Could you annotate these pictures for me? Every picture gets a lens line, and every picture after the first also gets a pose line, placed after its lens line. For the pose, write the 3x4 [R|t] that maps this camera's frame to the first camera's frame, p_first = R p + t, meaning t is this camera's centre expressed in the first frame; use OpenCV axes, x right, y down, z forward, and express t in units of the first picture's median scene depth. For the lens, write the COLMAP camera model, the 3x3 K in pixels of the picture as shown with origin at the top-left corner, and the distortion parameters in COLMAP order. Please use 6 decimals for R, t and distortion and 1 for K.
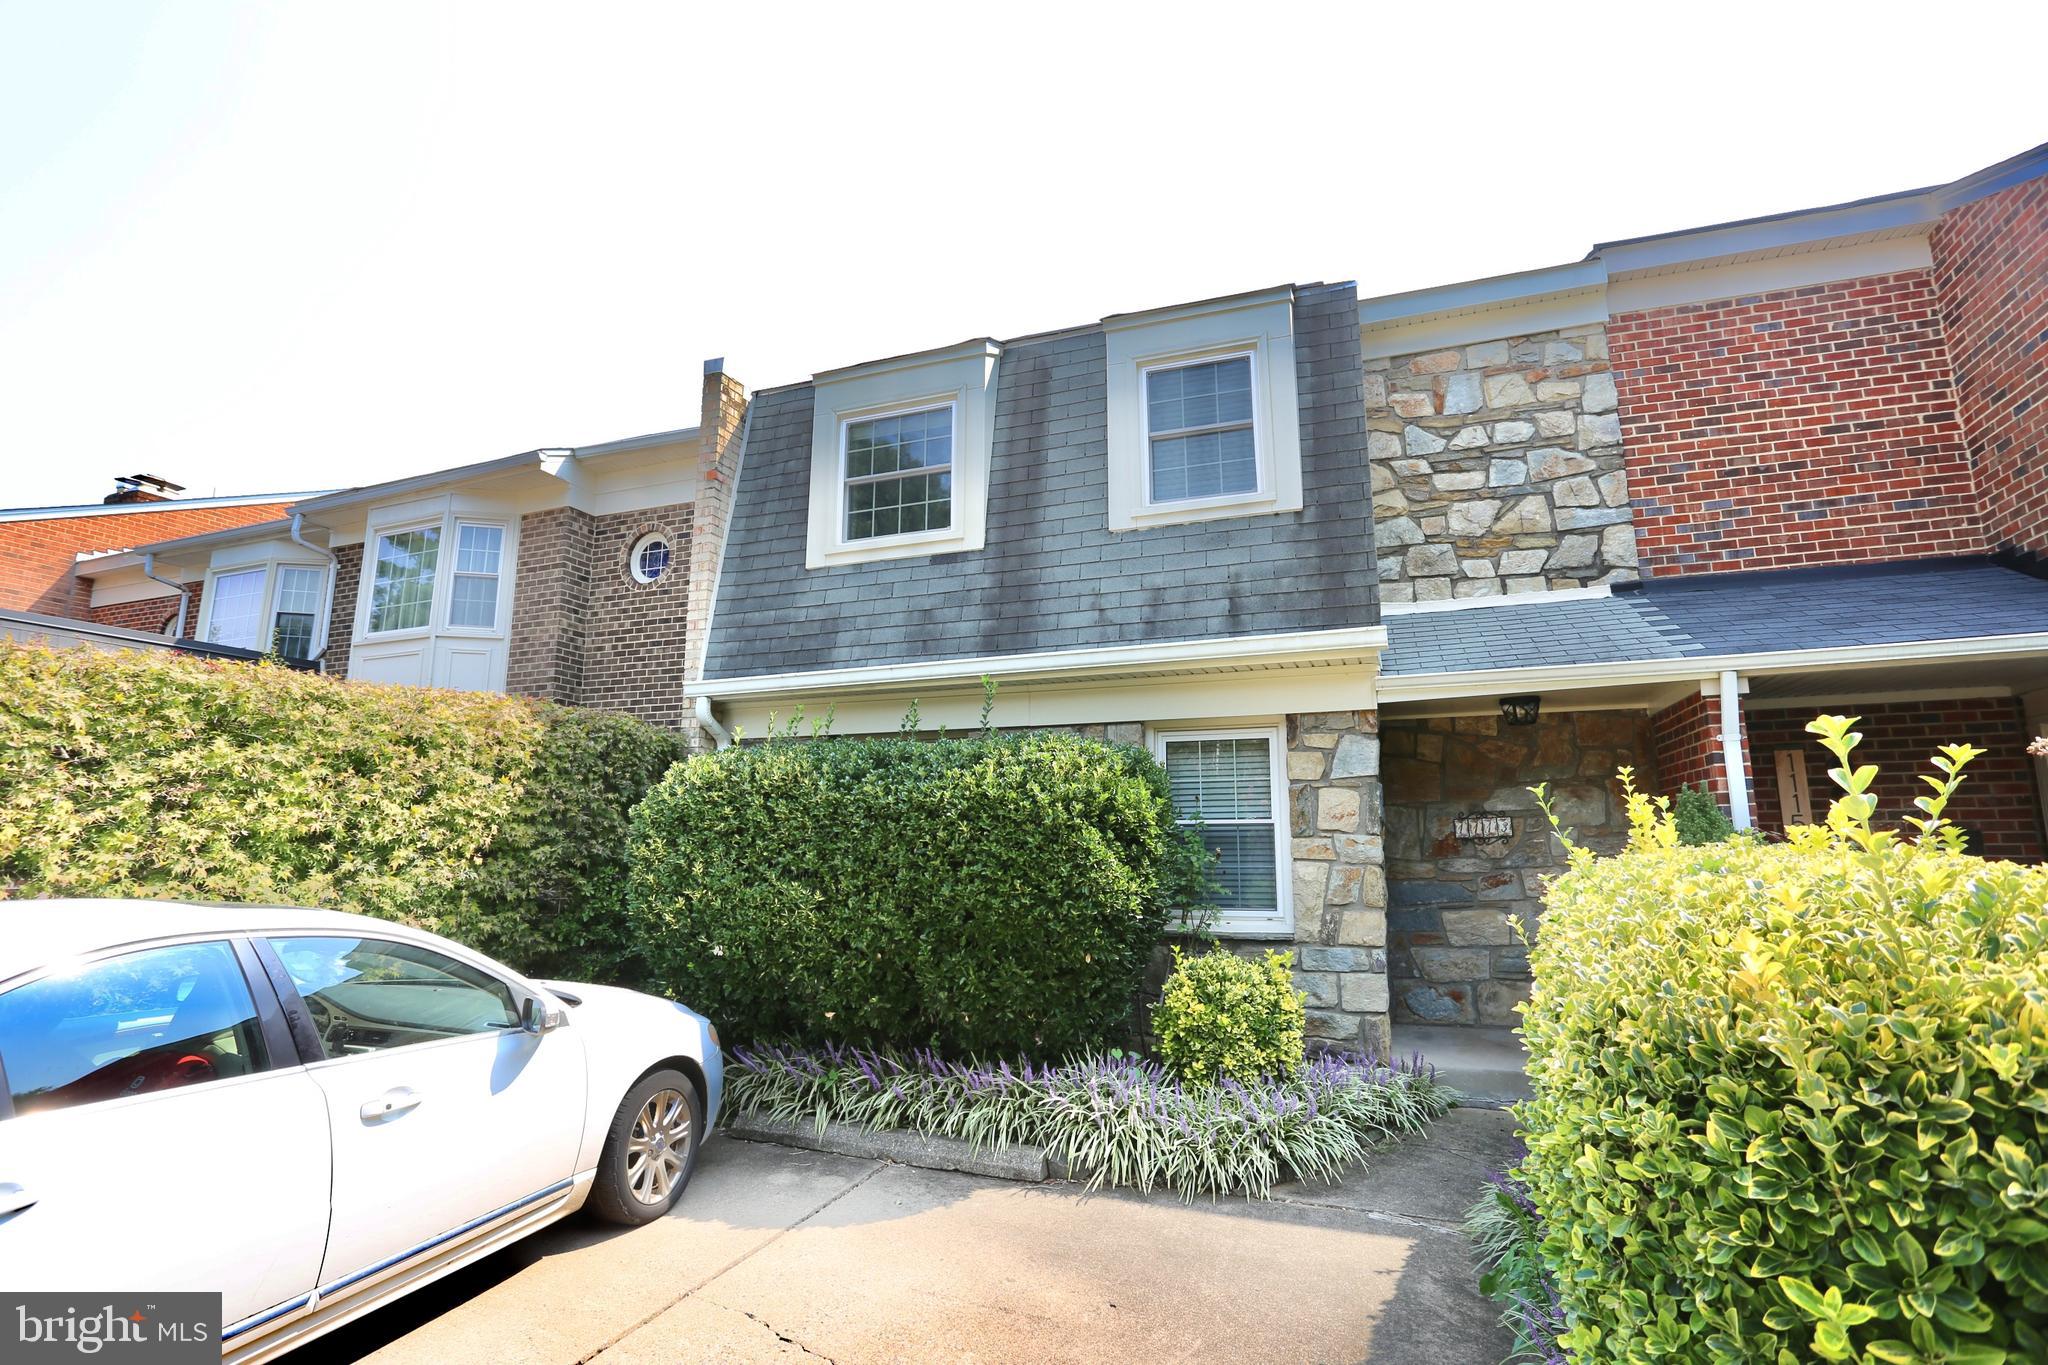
lens RADIAL K [[1007.9, 0, 1026.9], [0, 1007.9, 674.9], [0, 0, 1]] dist [-0.059229, 0.022662]
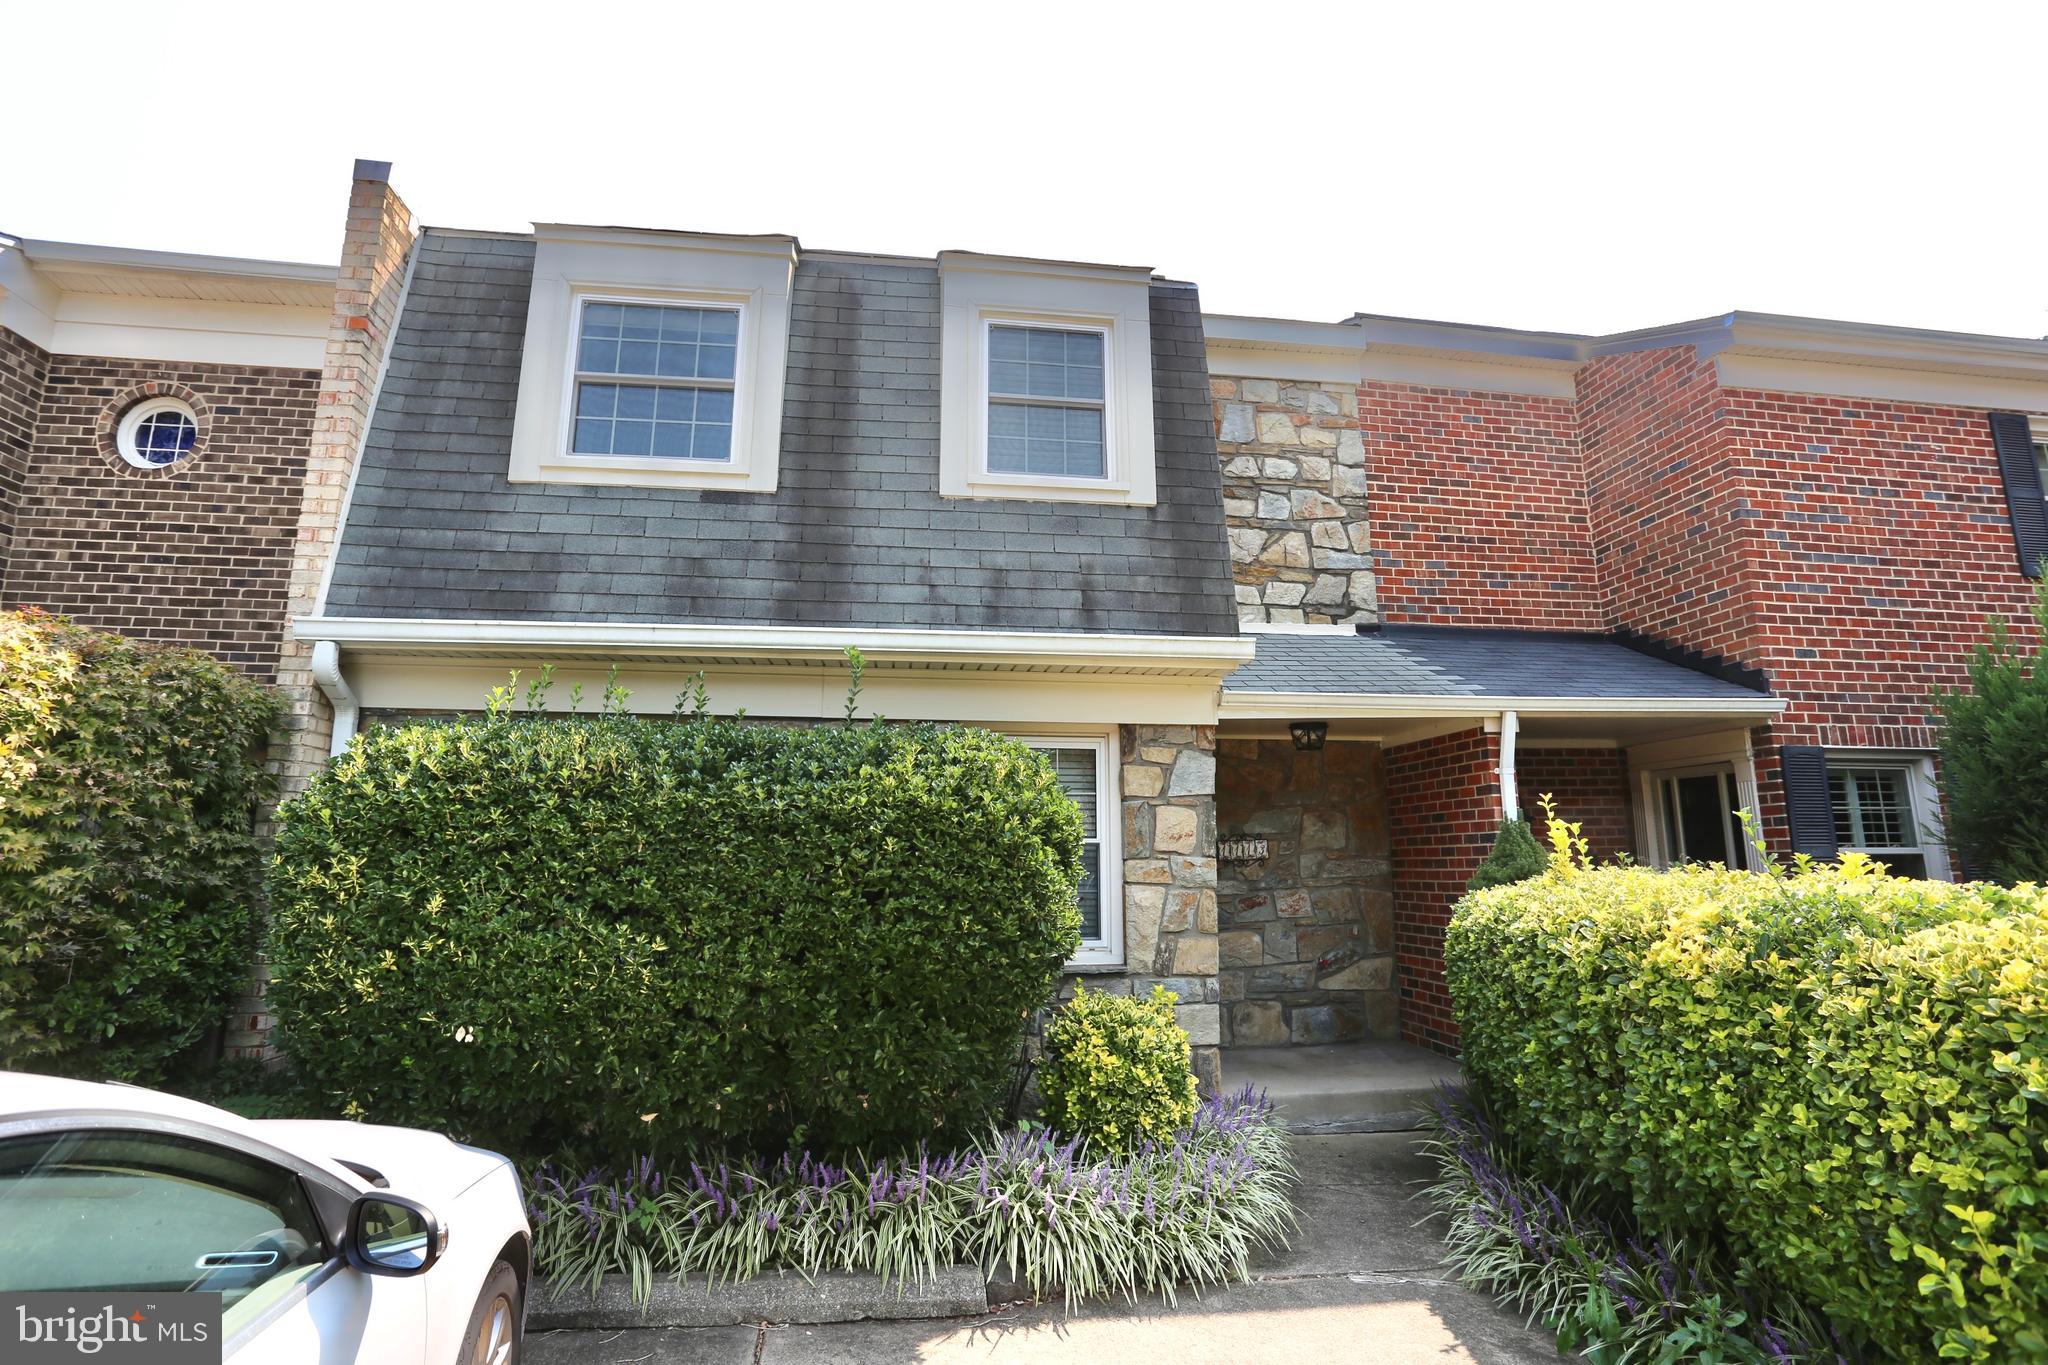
lens RADIAL K [[1007.9, 0, 1033.7], [0, 1007.9, 670.5], [0, 0, 1]] dist [-0.059229, 0.022662]
pose [[0.876327, 0.090552, 0.473129, -0.252729], [-0.081726, 0.995883, -0.039229, 0.033096], [-0.474733, -0.004290, 0.880119, 0.227079]]
